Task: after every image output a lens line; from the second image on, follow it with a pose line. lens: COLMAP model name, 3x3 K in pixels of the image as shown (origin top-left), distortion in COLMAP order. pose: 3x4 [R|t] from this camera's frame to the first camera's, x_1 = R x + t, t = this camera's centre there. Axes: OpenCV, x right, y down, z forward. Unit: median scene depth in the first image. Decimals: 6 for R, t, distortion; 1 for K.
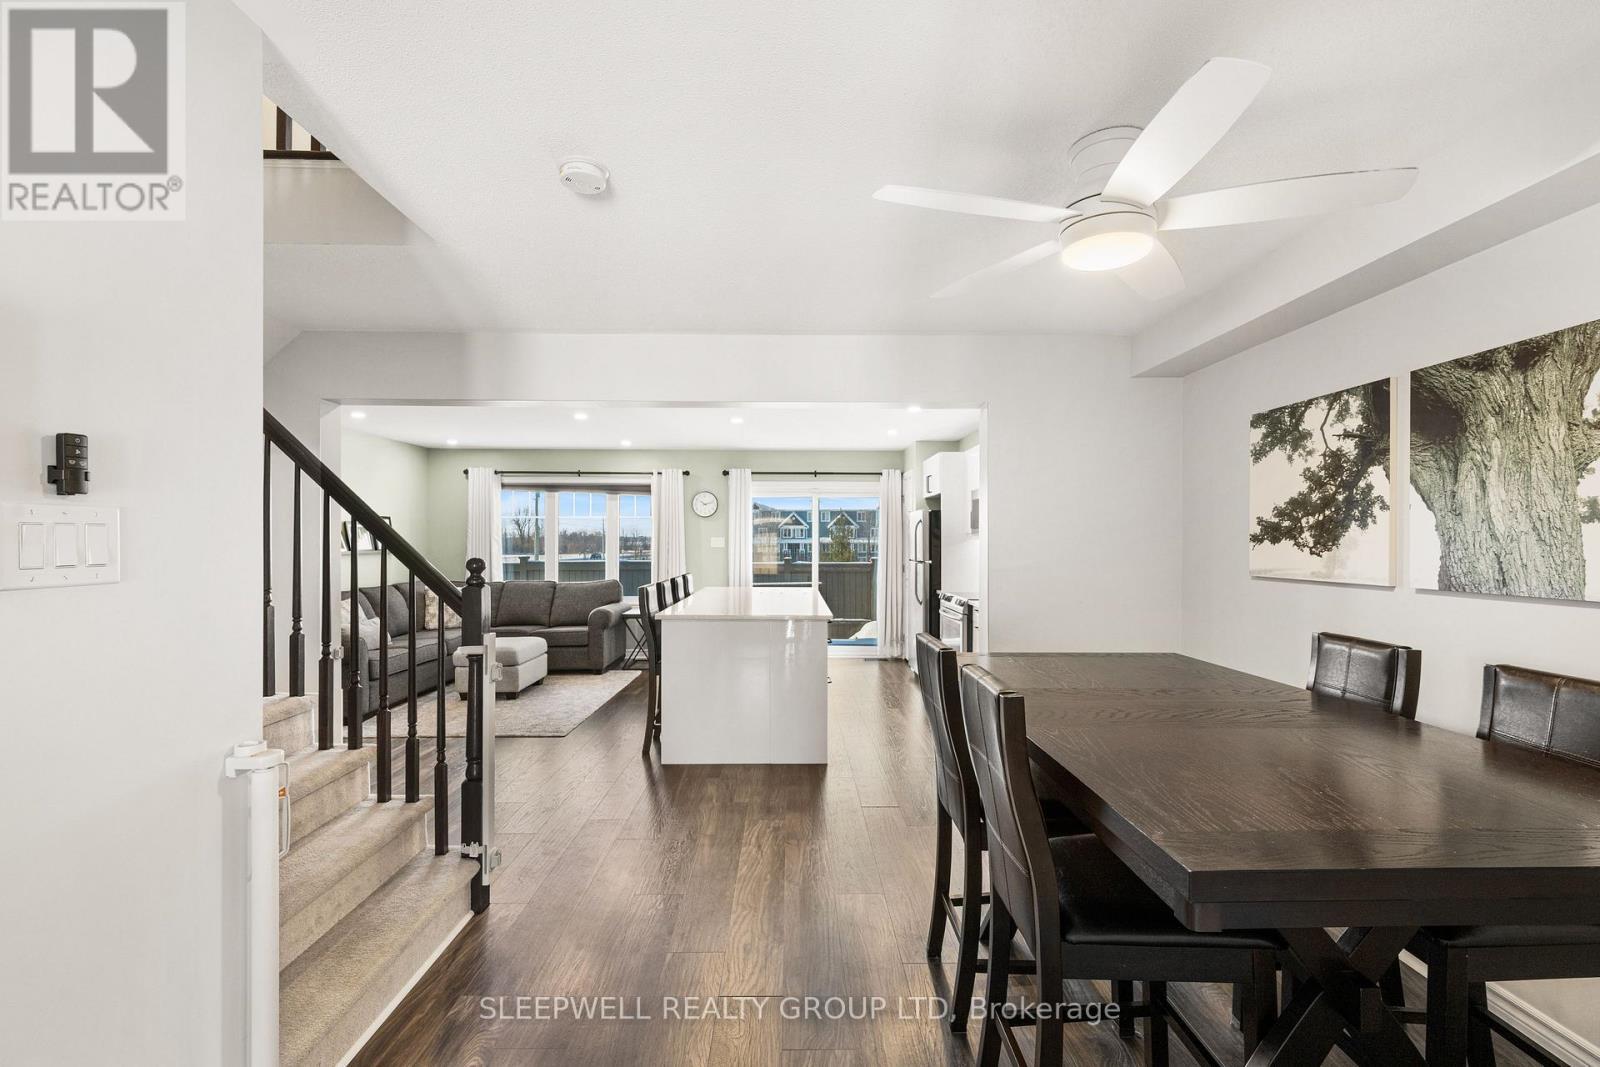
lens RADIAL K [[696.0, 0, 801.5], [0, 696.0, 538.5], [0, 0, 1]] dist [0.016751, -0.000848]
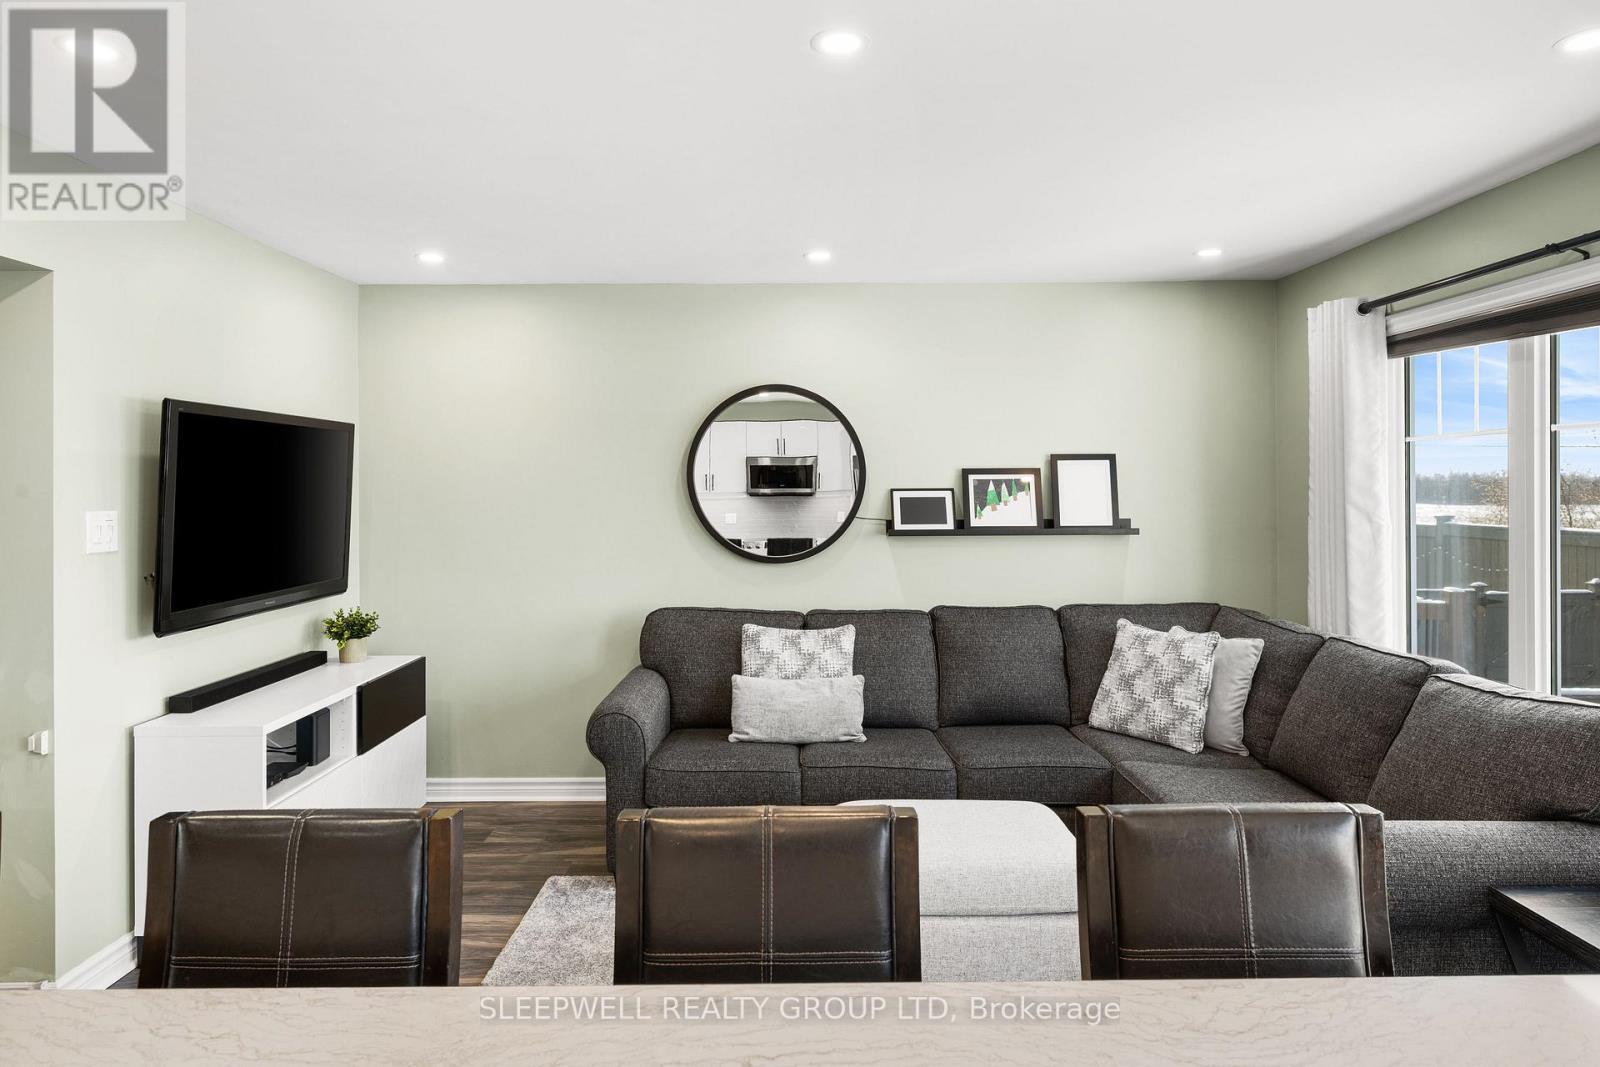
lens RADIAL K [[947.1, 0, 806.3], [0, 947.1, 481.8], [0, 0, 1]] dist [-0.001648, 0.000514]
pose [[-0.007019, -0.003298, -0.999970, 0.060707], [0.007252, 0.999968, -0.003349, -0.032399], [0.999949, -0.007275, -0.006995, 2.174232]]
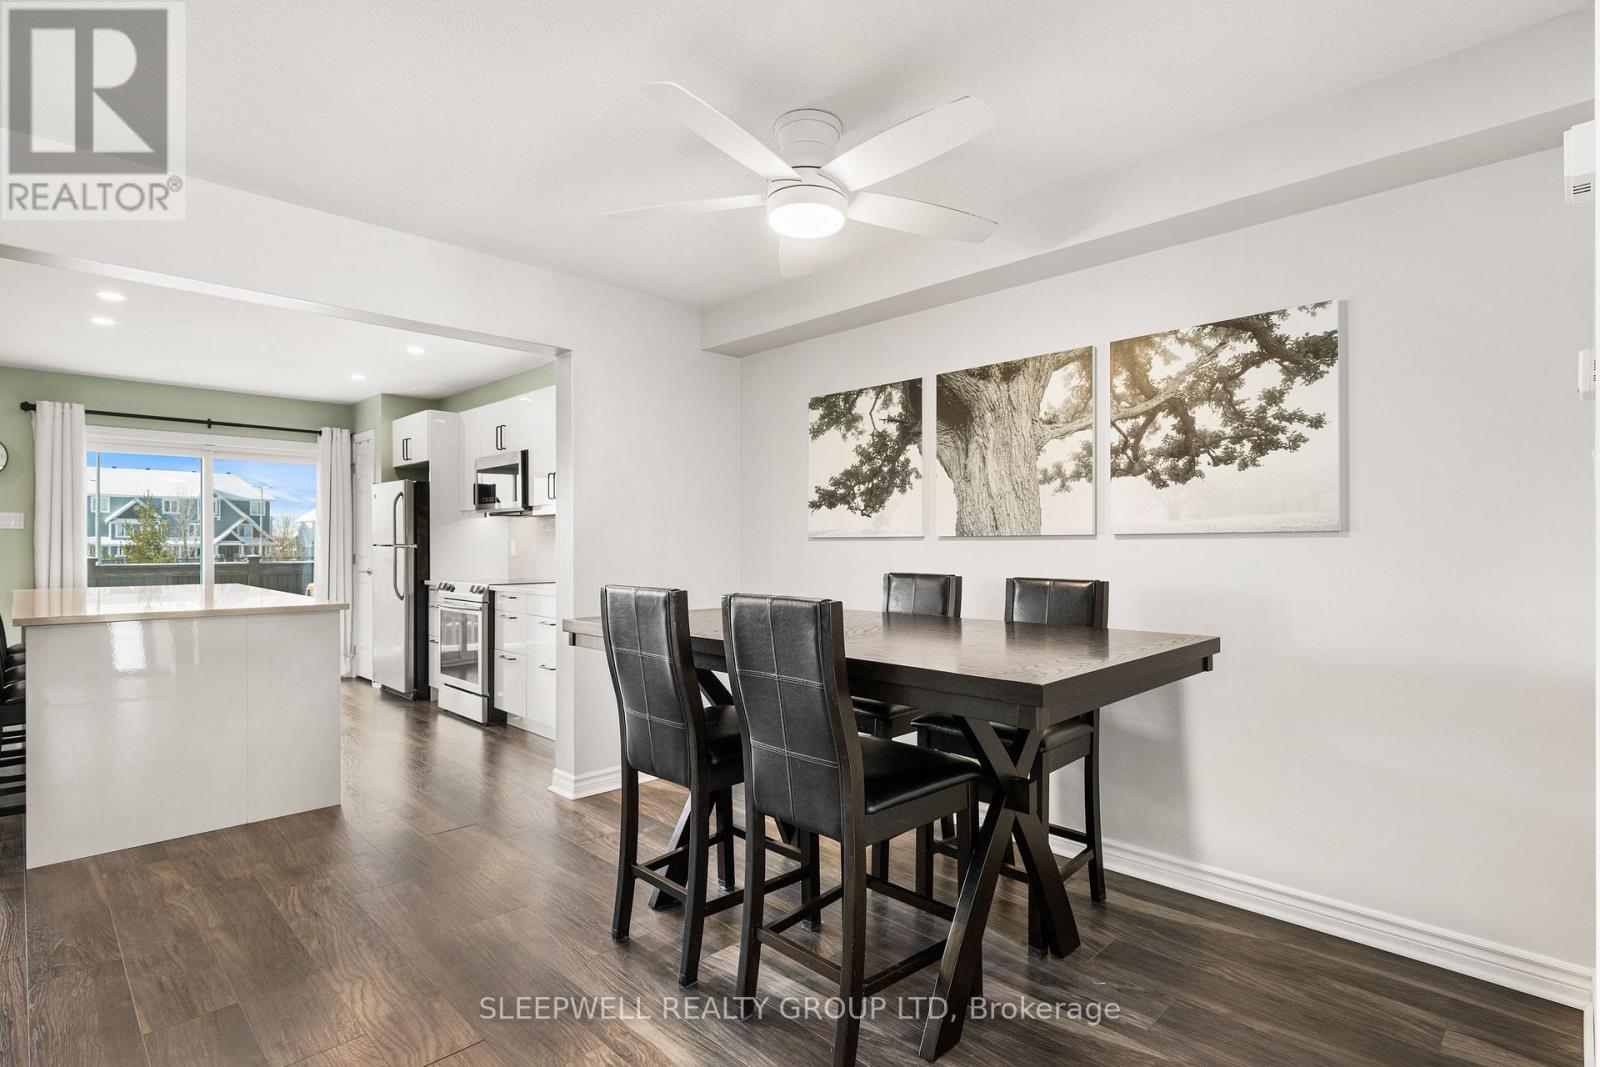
lens RADIAL K [[794.1, 0, 801.1], [0, 794.1, 540.8], [0, 0, 1]] dist [0.005520, 0.000556]
pose [[0.721288, 0.000357, 0.692635, -0.310064], [-0.000759, 1.000000, 0.000275, 0.066351], [-0.692635, -0.000724, 0.721288, 0.077061]]
